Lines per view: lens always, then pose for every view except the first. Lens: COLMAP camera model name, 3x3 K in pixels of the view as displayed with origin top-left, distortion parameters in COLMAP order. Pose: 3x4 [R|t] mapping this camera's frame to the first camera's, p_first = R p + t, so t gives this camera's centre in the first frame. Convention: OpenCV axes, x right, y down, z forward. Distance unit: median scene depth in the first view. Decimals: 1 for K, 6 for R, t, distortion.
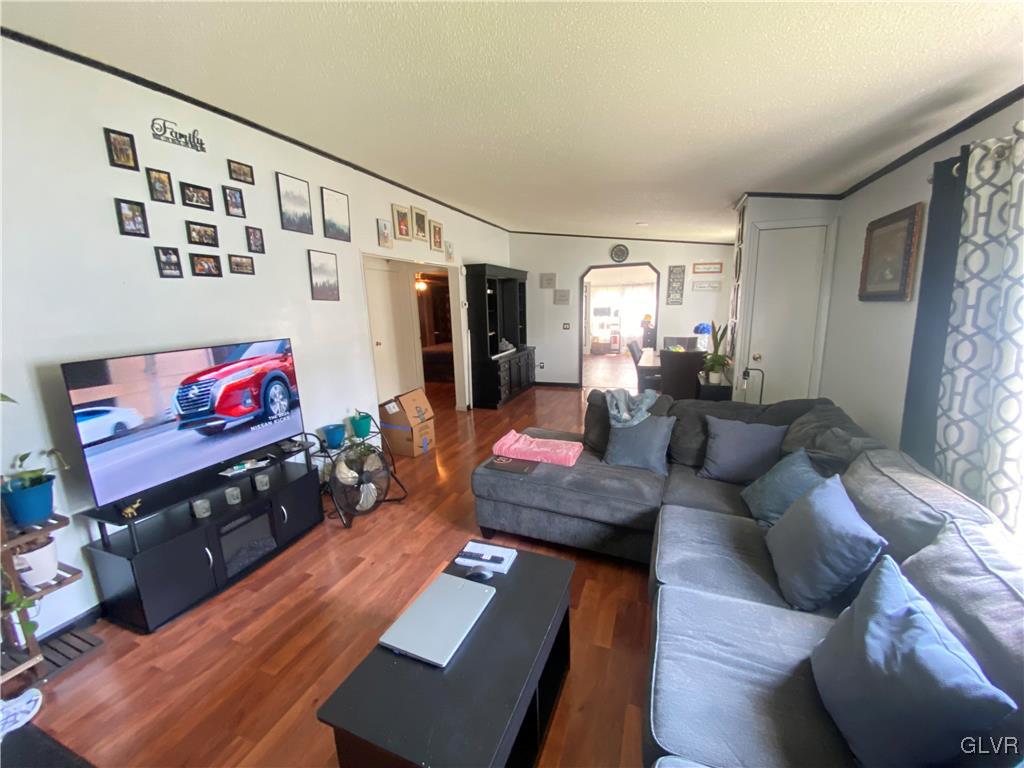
lens RADIAL K [[417.4, 0, 512.0], [0, 417.4, 384.0], [0, 0, 1]] dist [0.009682, -0.014650]
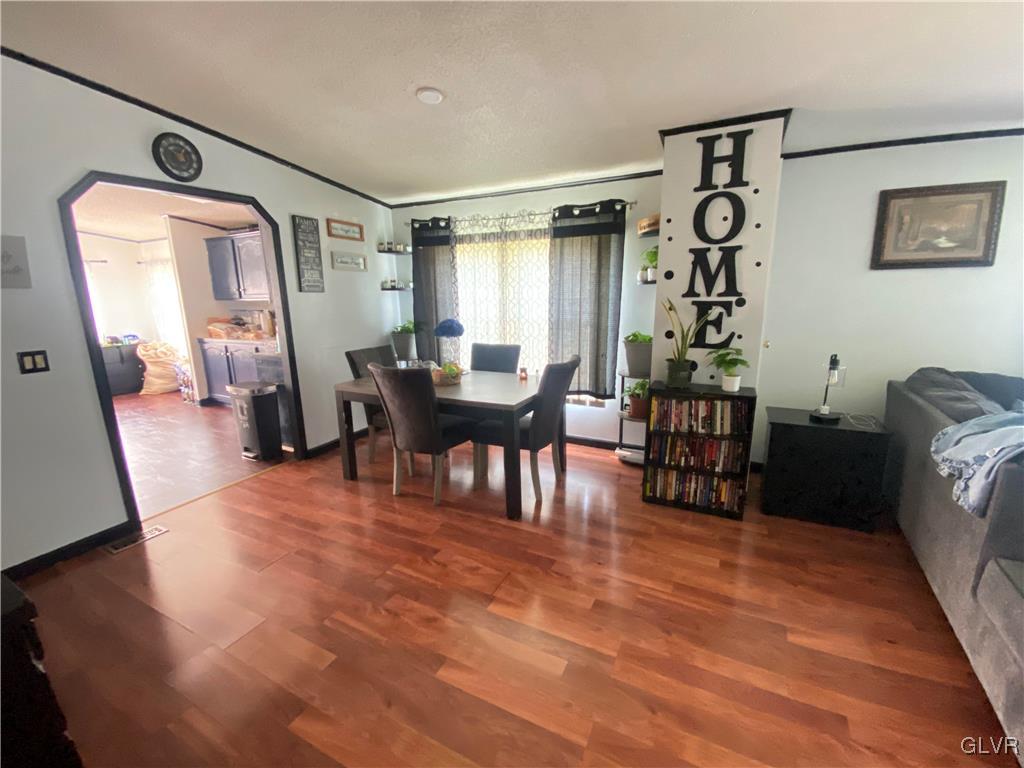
lens RADIAL K [[432.2, 0, 512.0], [0, 432.2, 384.0], [0, 0, 1]] dist [0.027000, -0.022616]
pose [[0.120965, -0.191847, 0.973942, -0.365614], [0.210667, 0.963758, 0.163676, -0.290530], [-0.970045, 0.185379, 0.156996, 1.763841]]
